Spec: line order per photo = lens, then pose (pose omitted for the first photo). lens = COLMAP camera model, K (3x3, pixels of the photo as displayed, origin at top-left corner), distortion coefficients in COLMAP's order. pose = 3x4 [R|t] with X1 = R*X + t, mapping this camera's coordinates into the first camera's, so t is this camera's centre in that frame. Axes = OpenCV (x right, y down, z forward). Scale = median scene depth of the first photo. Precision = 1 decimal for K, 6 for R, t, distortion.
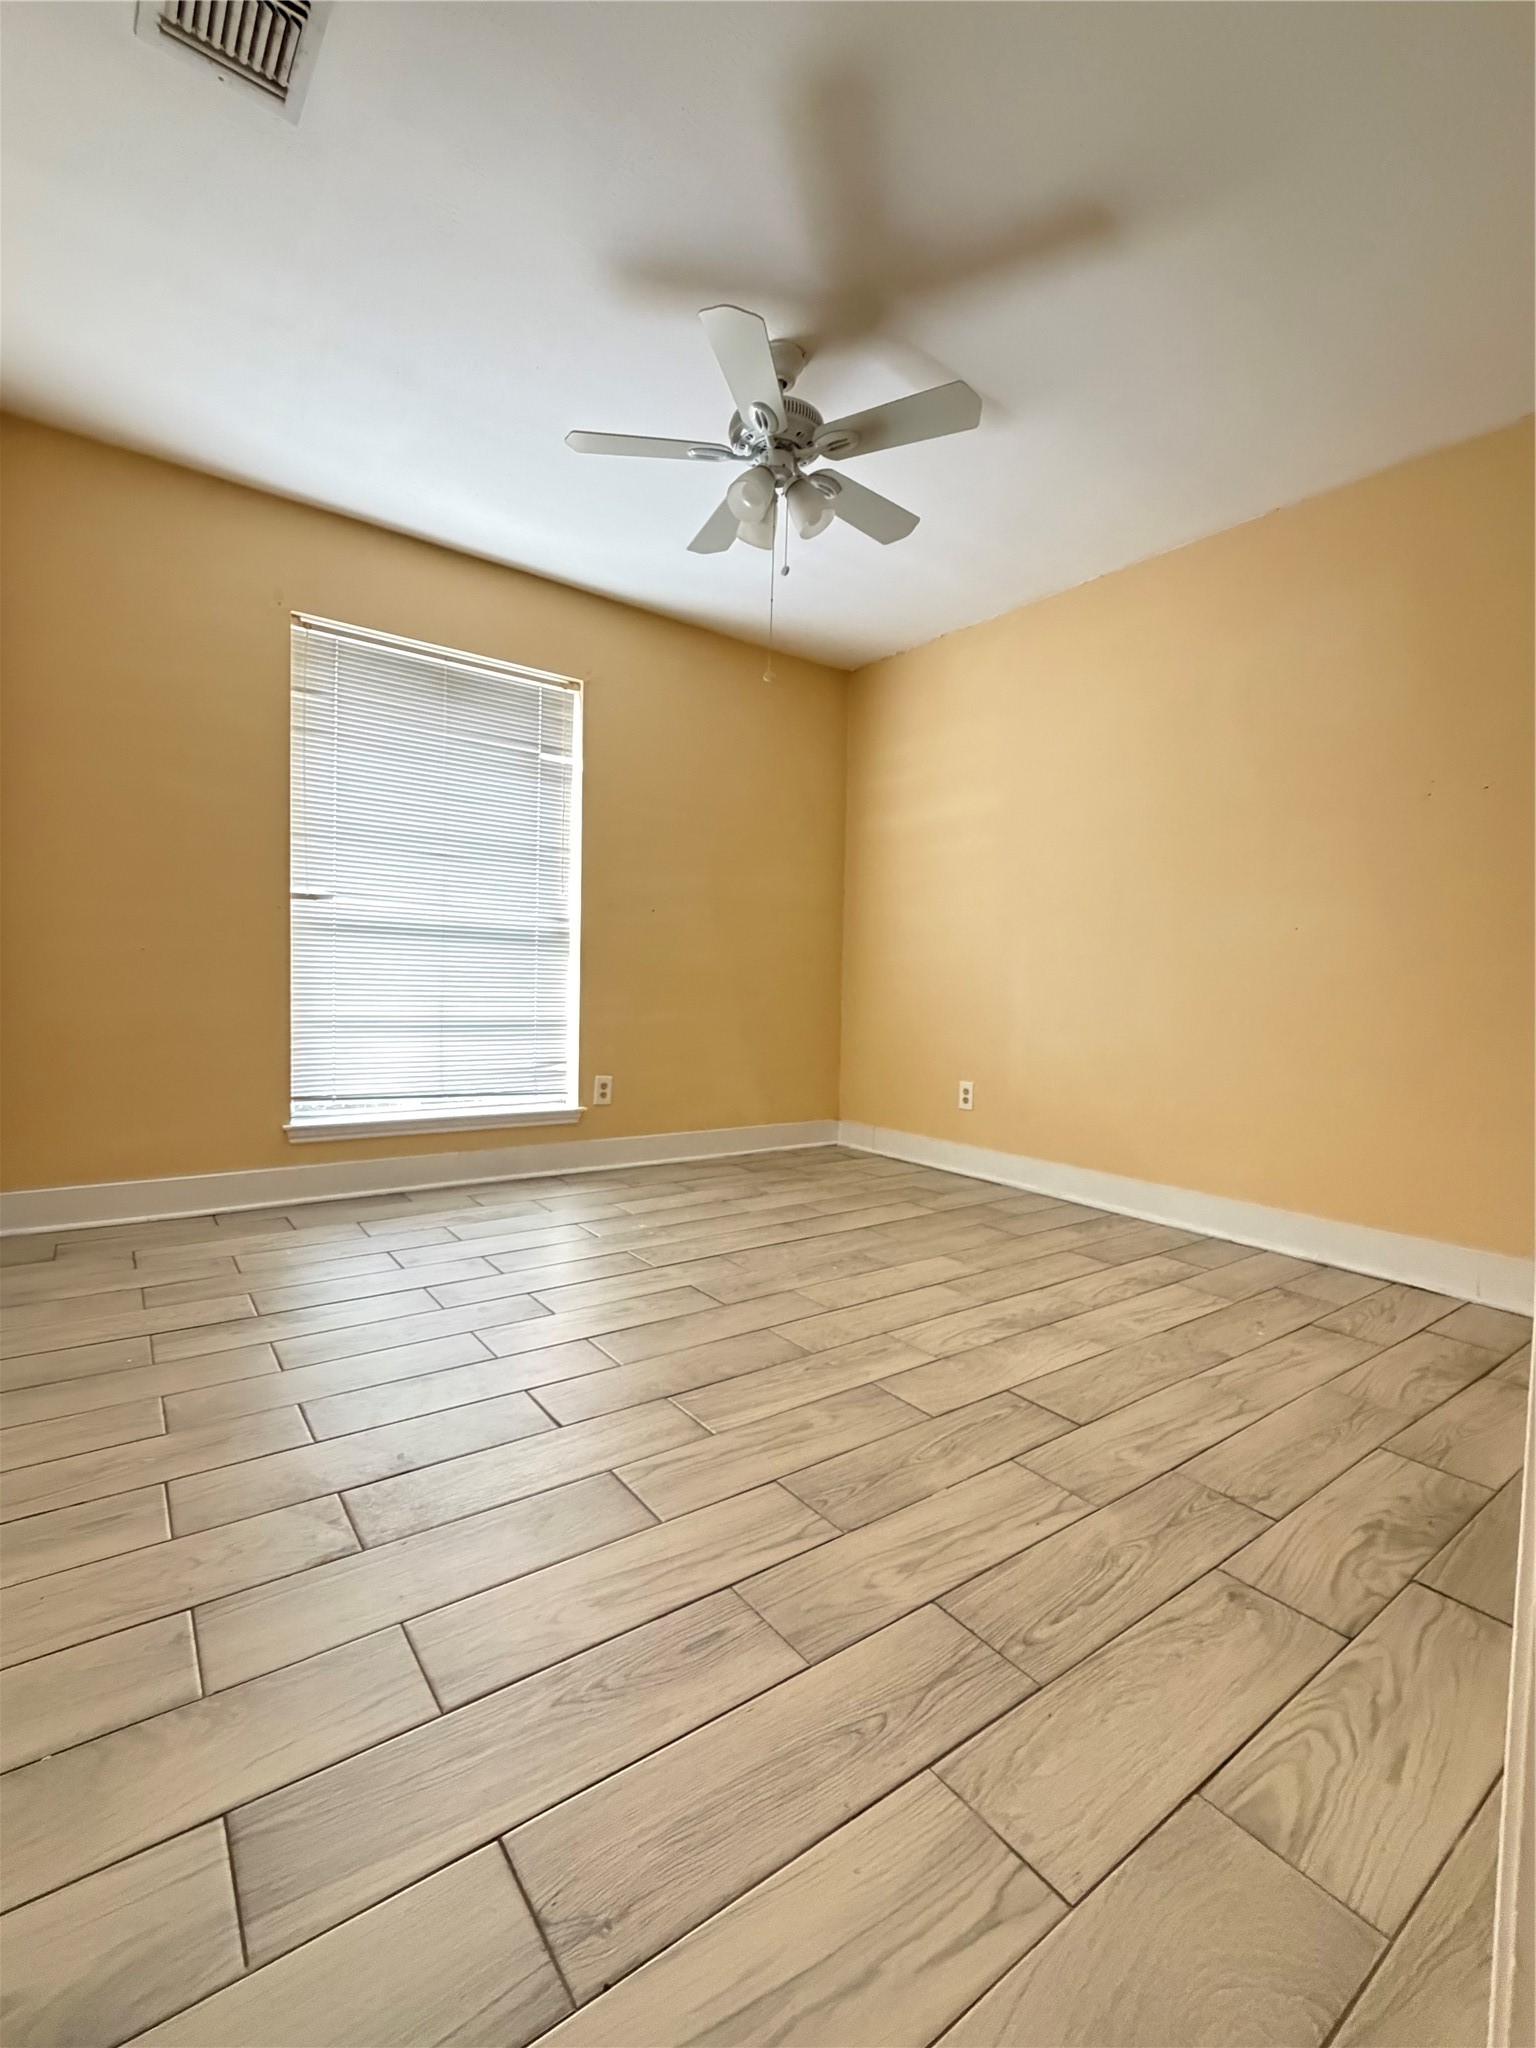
lens RADIAL K [[910.2, 0, 768.0], [0, 910.2, 1024.0], [0, 0, 1]] dist [0.001887, 0.001092]
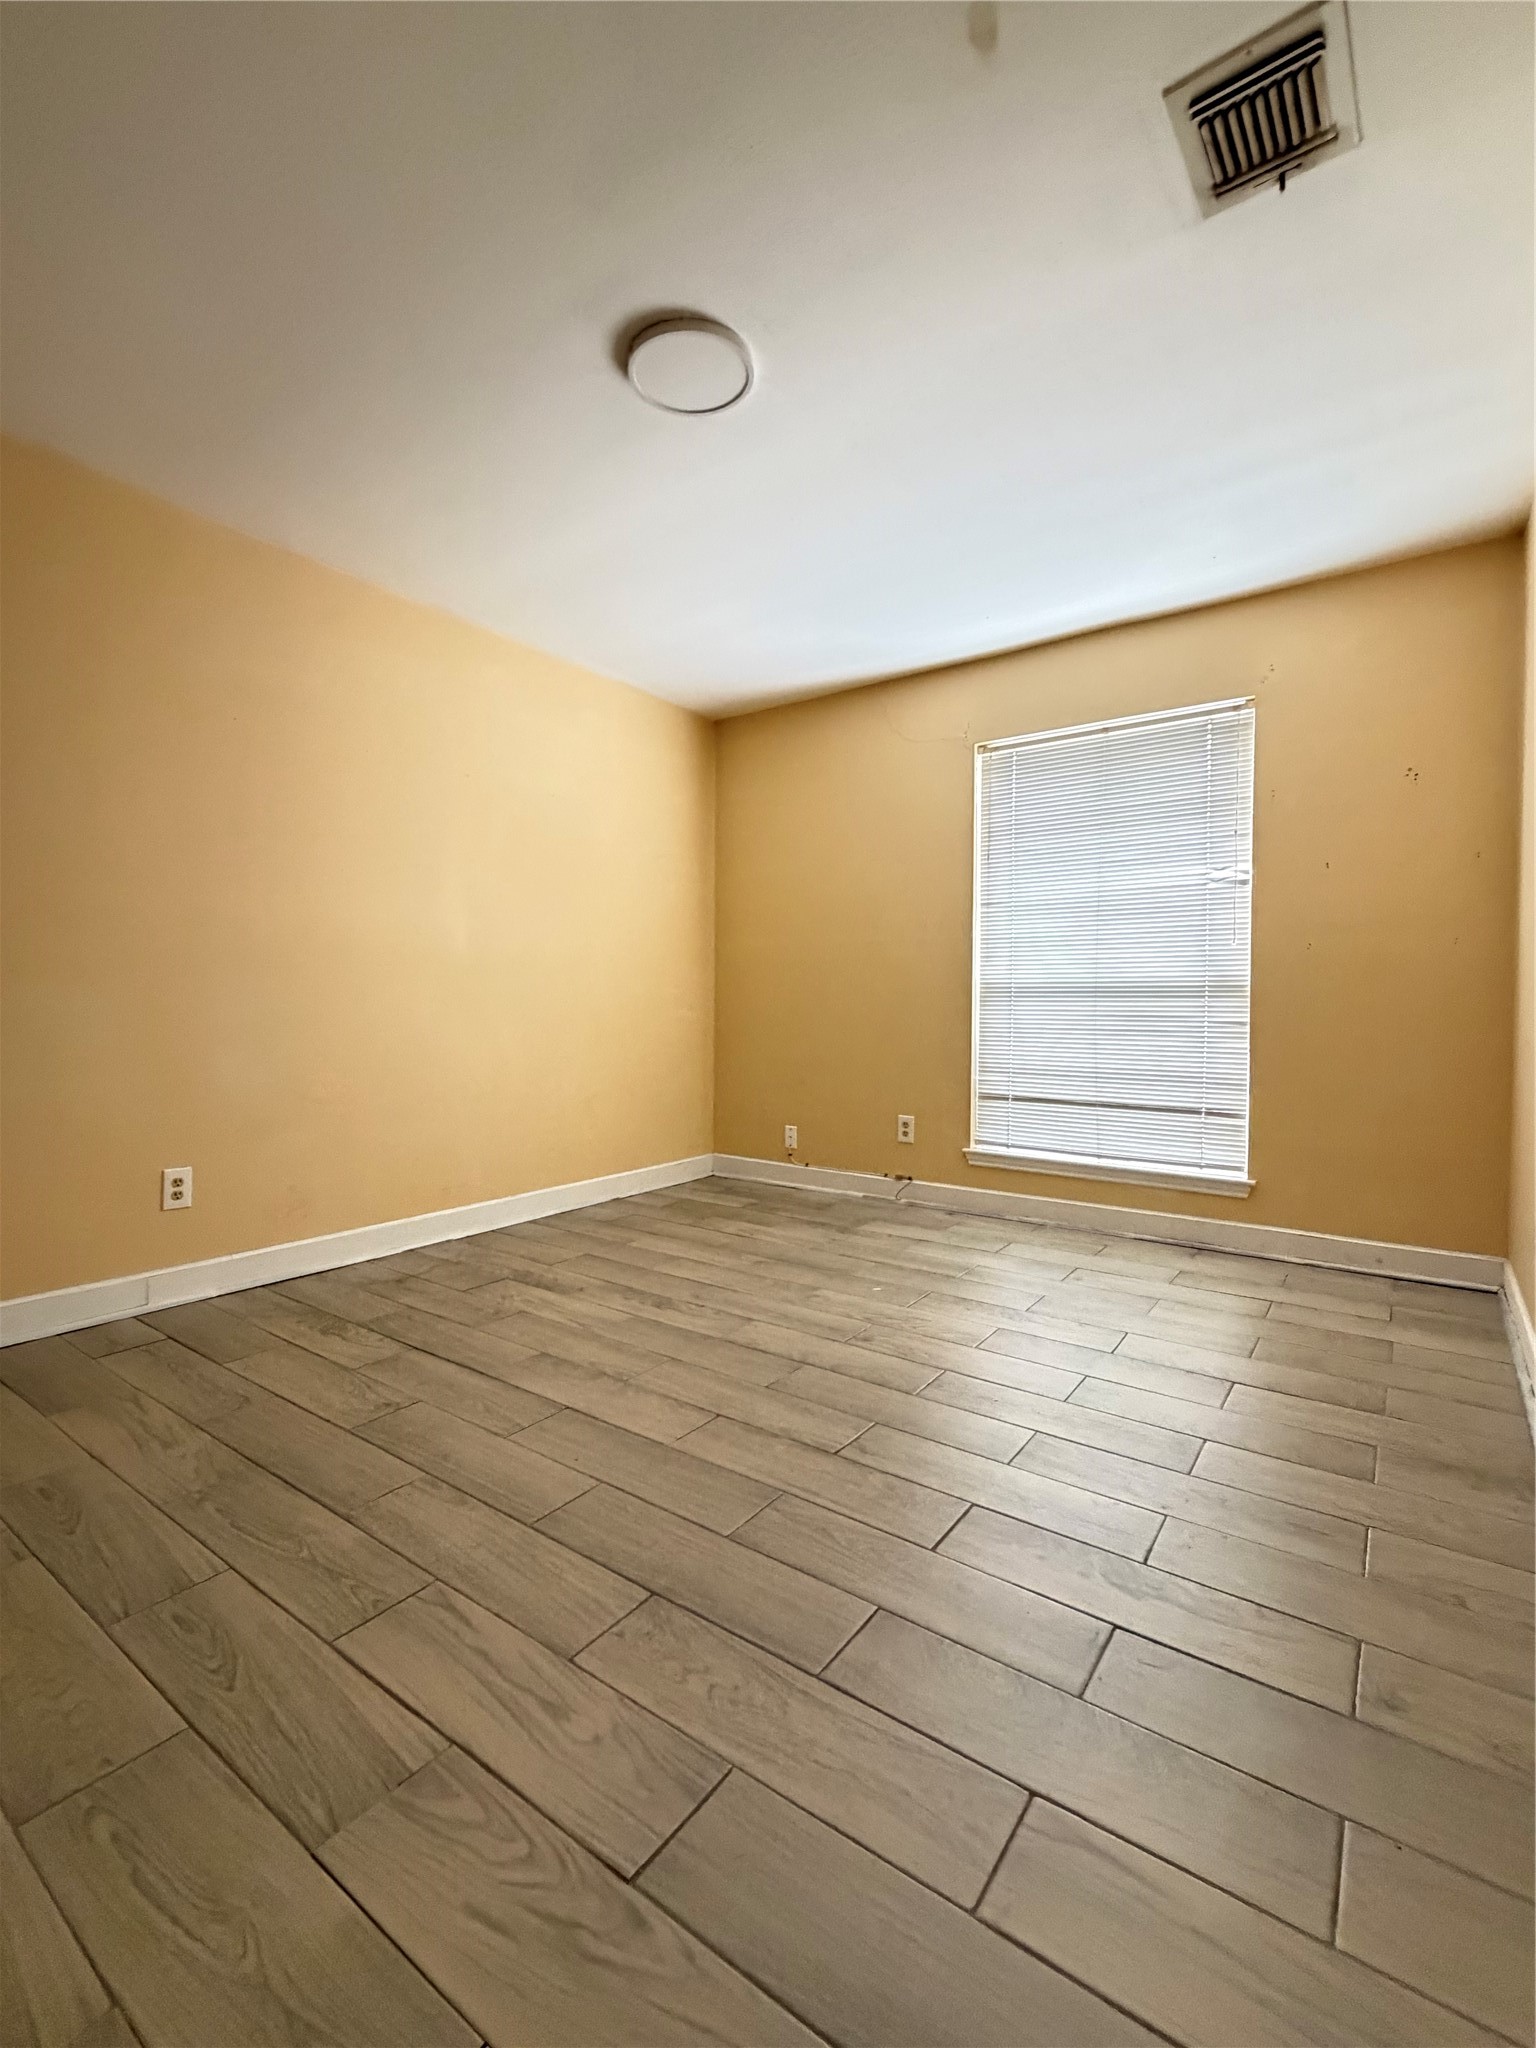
lens RADIAL K [[925.1, 0, 768.0], [0, 925.1, 1024.0], [0, 0, 1]] dist [-0.002935, -0.000734]
pose [[0.281551, -0.009212, -0.959502, 0.729563], [-0.050590, 0.998421, -0.024430, -0.017506], [0.958212, 0.055420, 0.280640, 0.433901]]
